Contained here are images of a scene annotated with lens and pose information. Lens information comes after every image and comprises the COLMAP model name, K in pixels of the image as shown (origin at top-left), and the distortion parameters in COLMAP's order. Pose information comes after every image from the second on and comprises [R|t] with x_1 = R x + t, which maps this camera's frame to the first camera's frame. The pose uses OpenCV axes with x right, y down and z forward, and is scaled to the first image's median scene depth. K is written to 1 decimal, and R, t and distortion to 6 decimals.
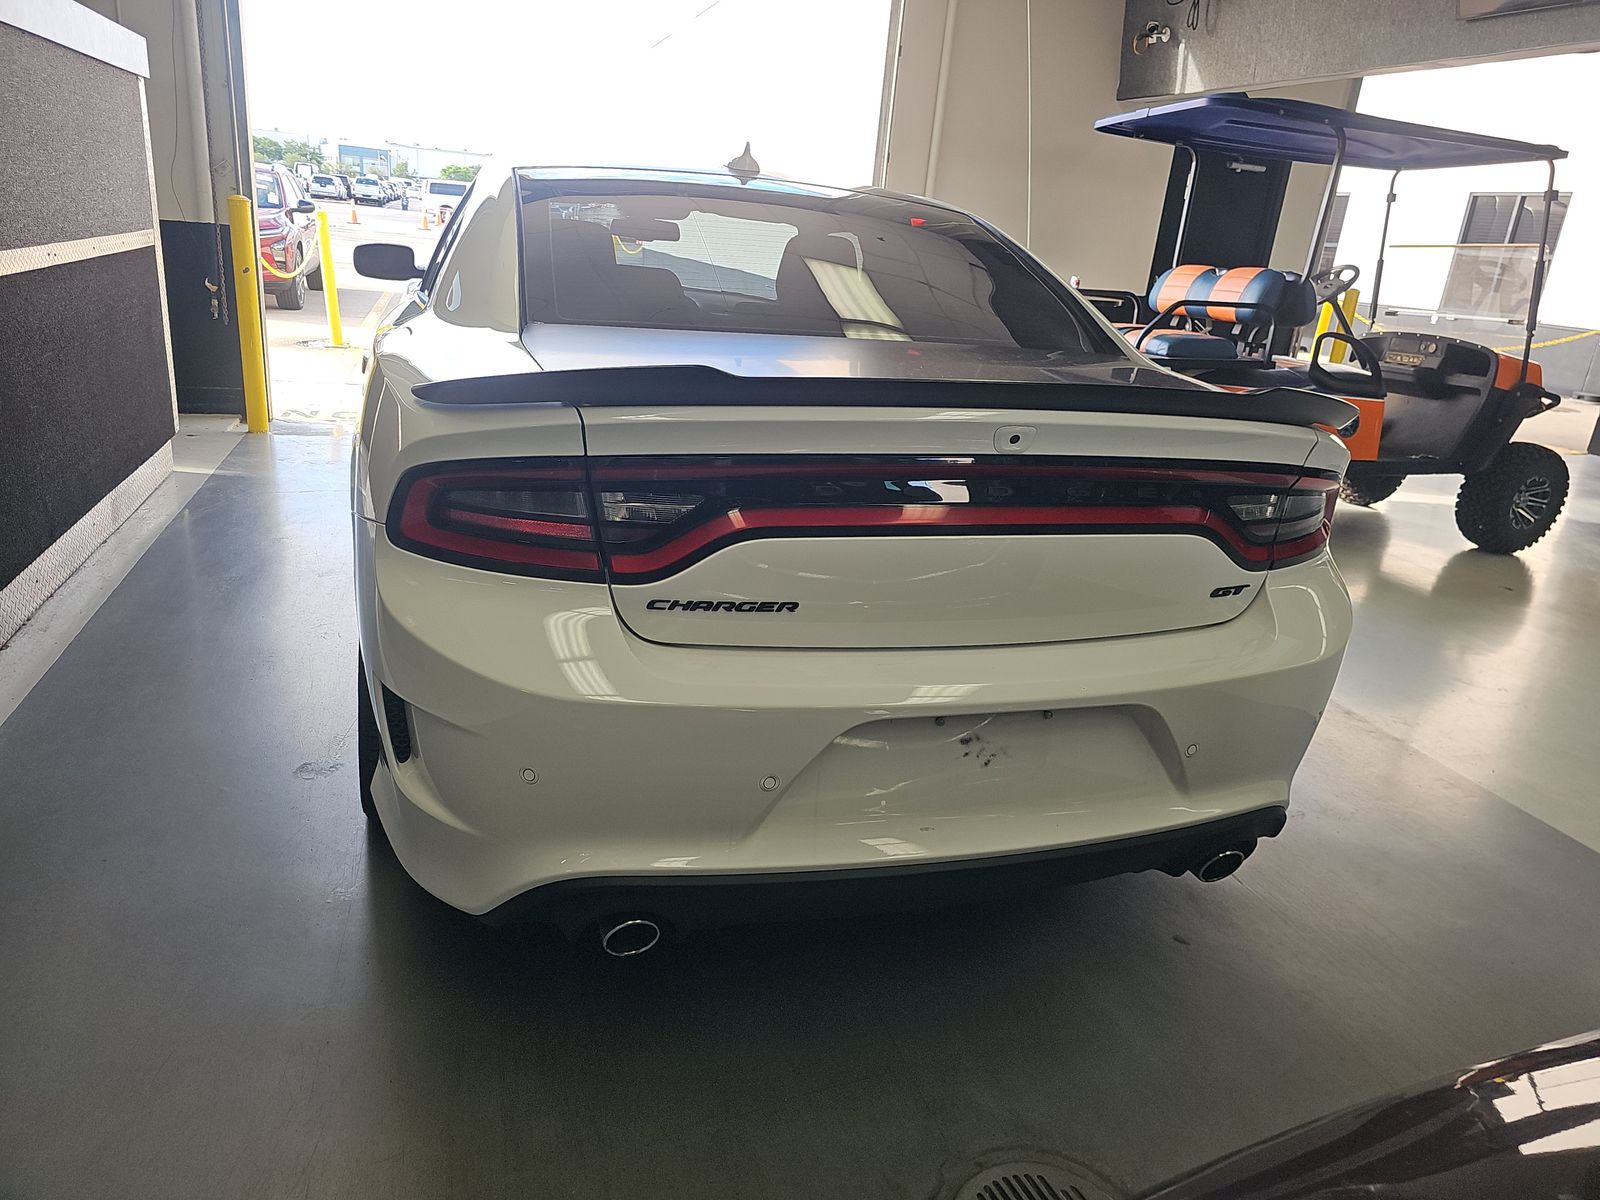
lens RADIAL K [[1085.6, 0, 800.0], [0, 1085.6, 600.0], [0, 0, 1]] dist [0.002447, -0.000169]
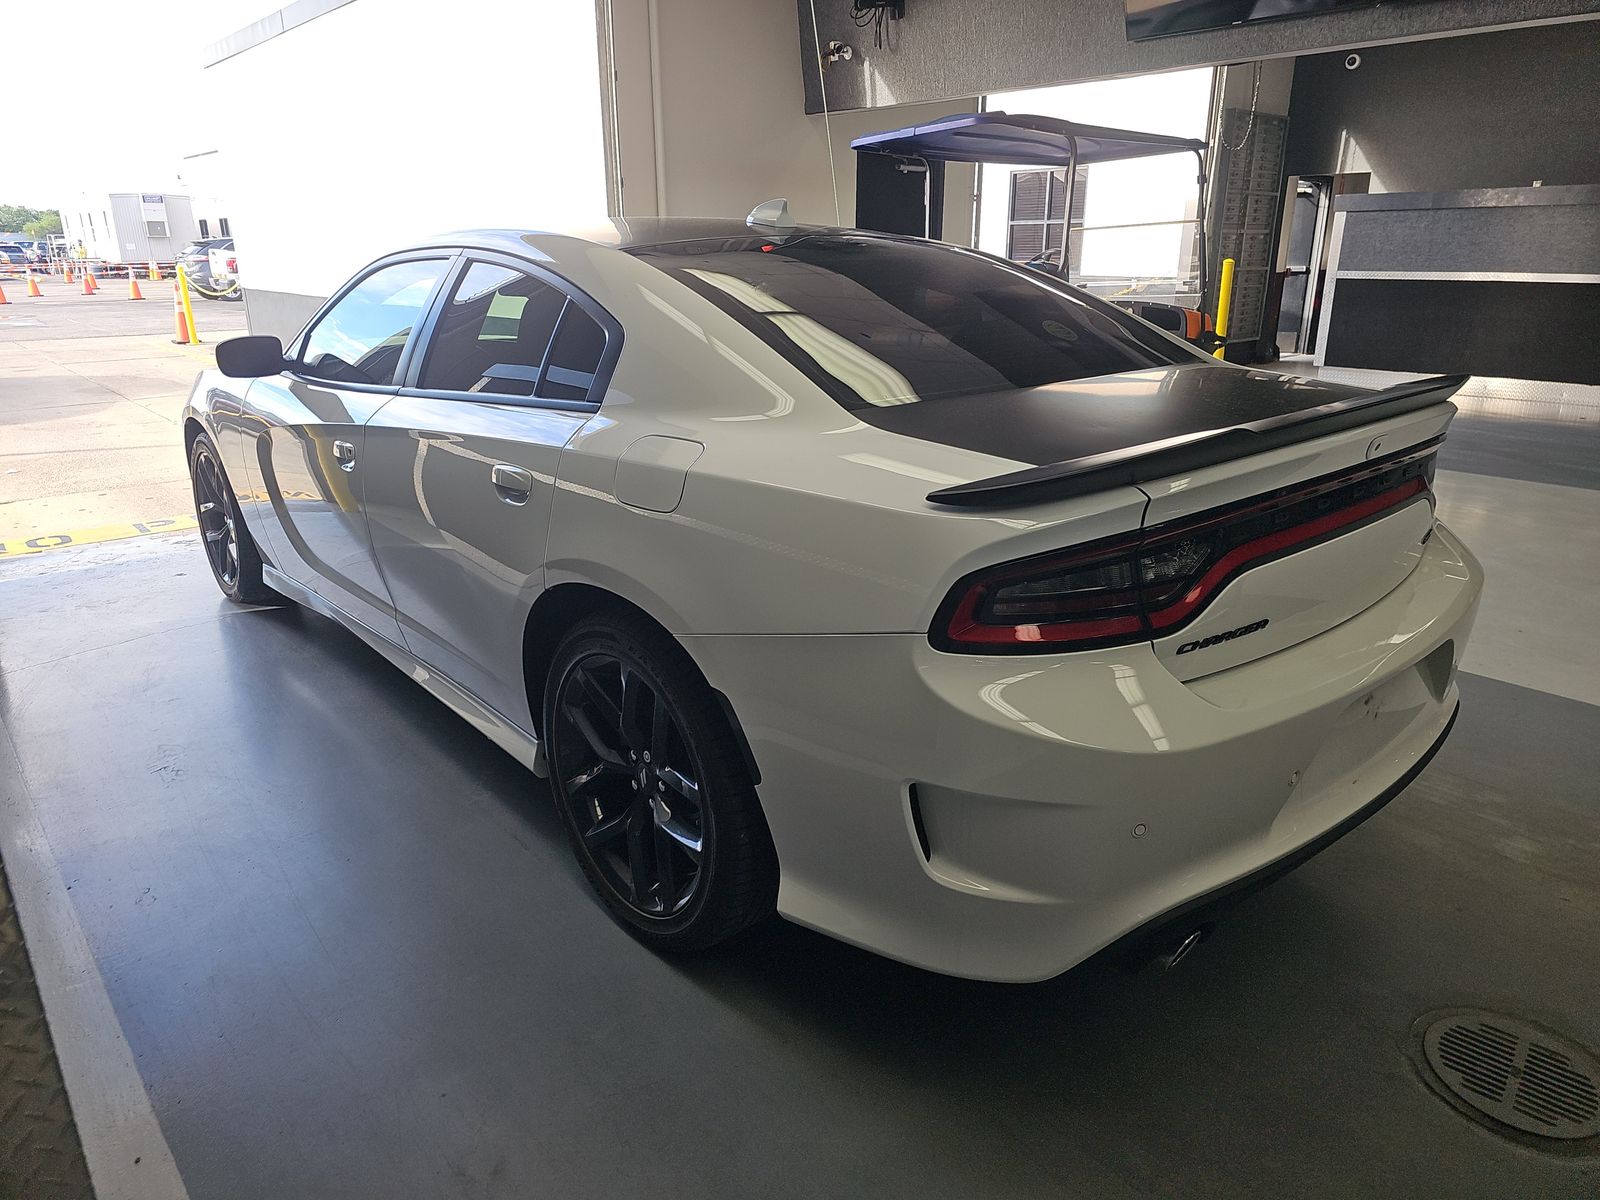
lens RADIAL K [[1066.8, 0, 794.4], [0, 1066.8, 611.5], [0, 0, 1]] dist [0.034881, -0.026111]
pose [[0.899449, -0.221853, 0.376527, -0.265837], [0.215250, 0.974707, 0.060115, -0.054788], [-0.380340, 0.026978, 0.924453, 0.041034]]
